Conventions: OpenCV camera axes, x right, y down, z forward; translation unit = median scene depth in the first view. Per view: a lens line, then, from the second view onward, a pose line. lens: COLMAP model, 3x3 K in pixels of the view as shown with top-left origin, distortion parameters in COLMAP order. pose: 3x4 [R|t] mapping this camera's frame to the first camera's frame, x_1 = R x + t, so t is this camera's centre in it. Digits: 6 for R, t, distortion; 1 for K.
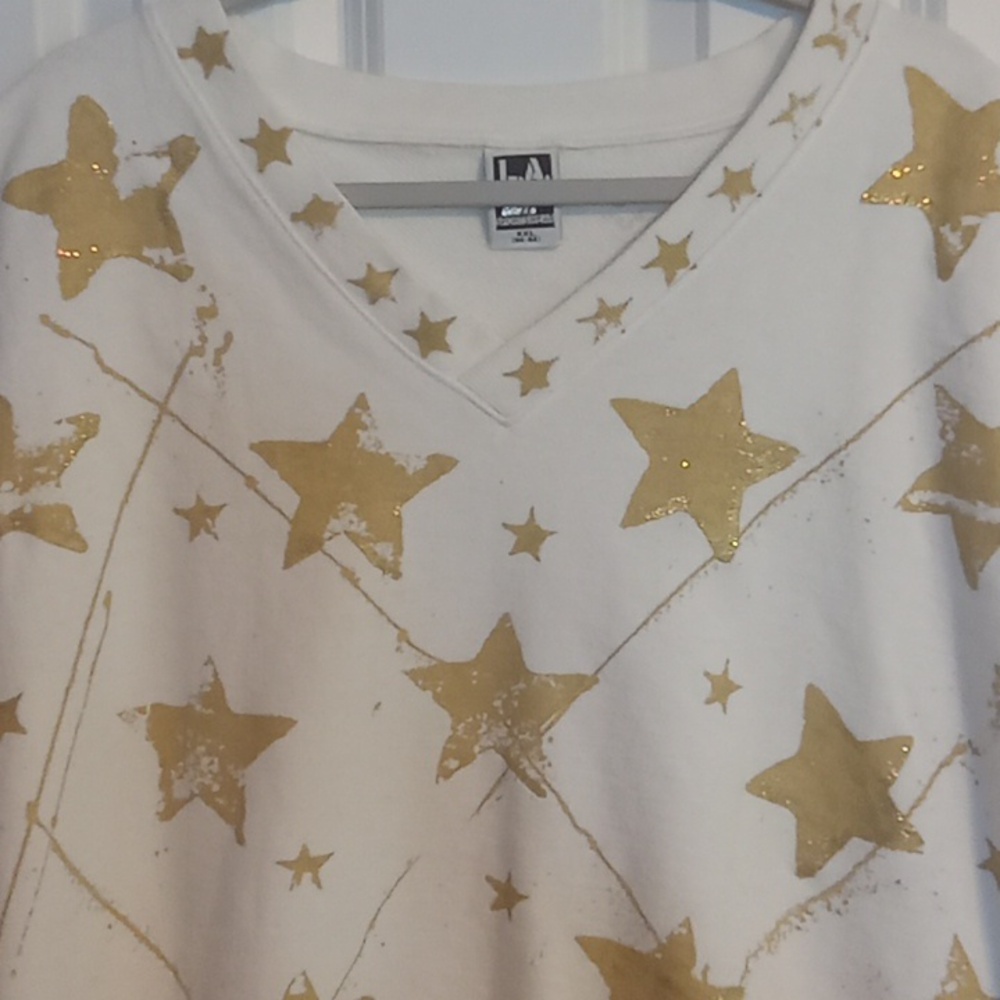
lens RADIAL K [[1501.3, 0, 498.1], [0, 1501.3, 501.6], [0, 0, 1]] dist [0.071804, 0.000000]
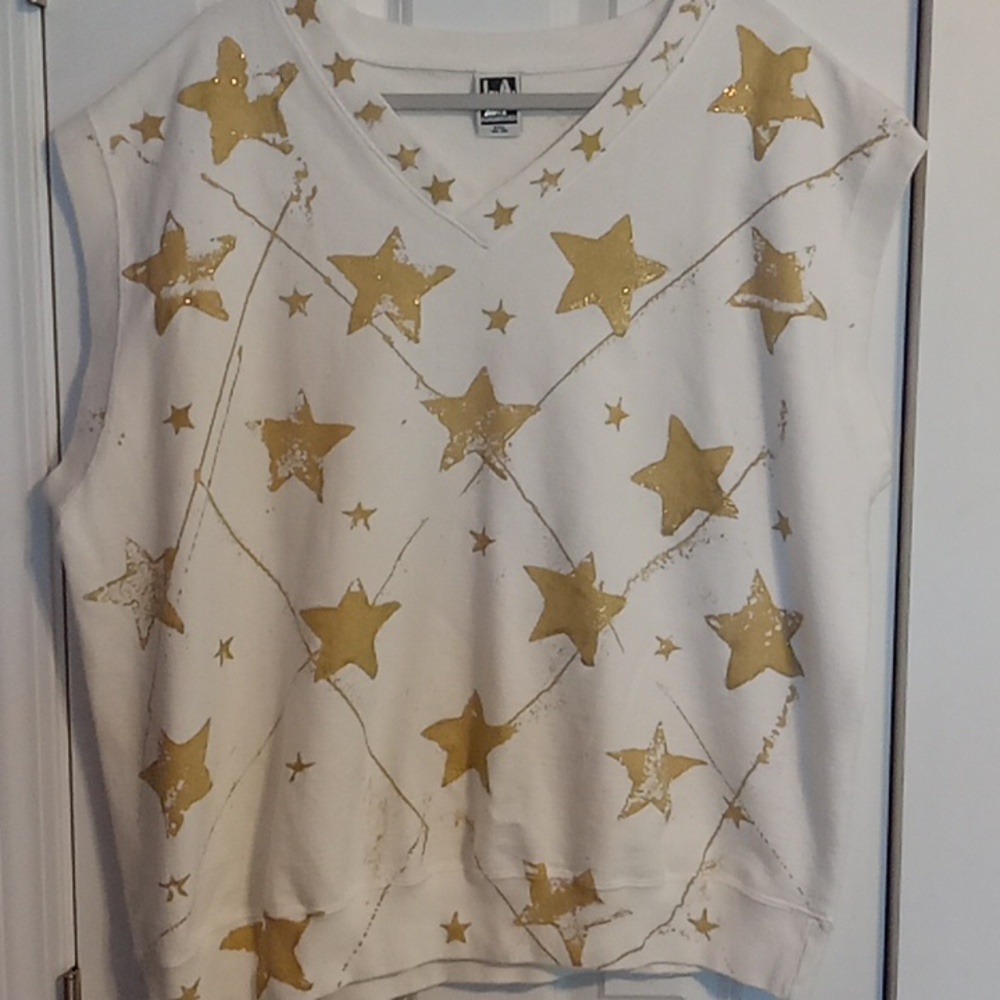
lens RADIAL K [[1501.3, 0, 504.1], [0, 1501.3, 498.0], [0, 0, 1]] dist [0.071804, 0.000000]
pose [[0.999837, 0.016329, -0.007676, 0.042190], [-0.015826, 0.997977, 0.061582, 0.117213], [0.008666, -0.061451, 0.998073, -0.629705]]
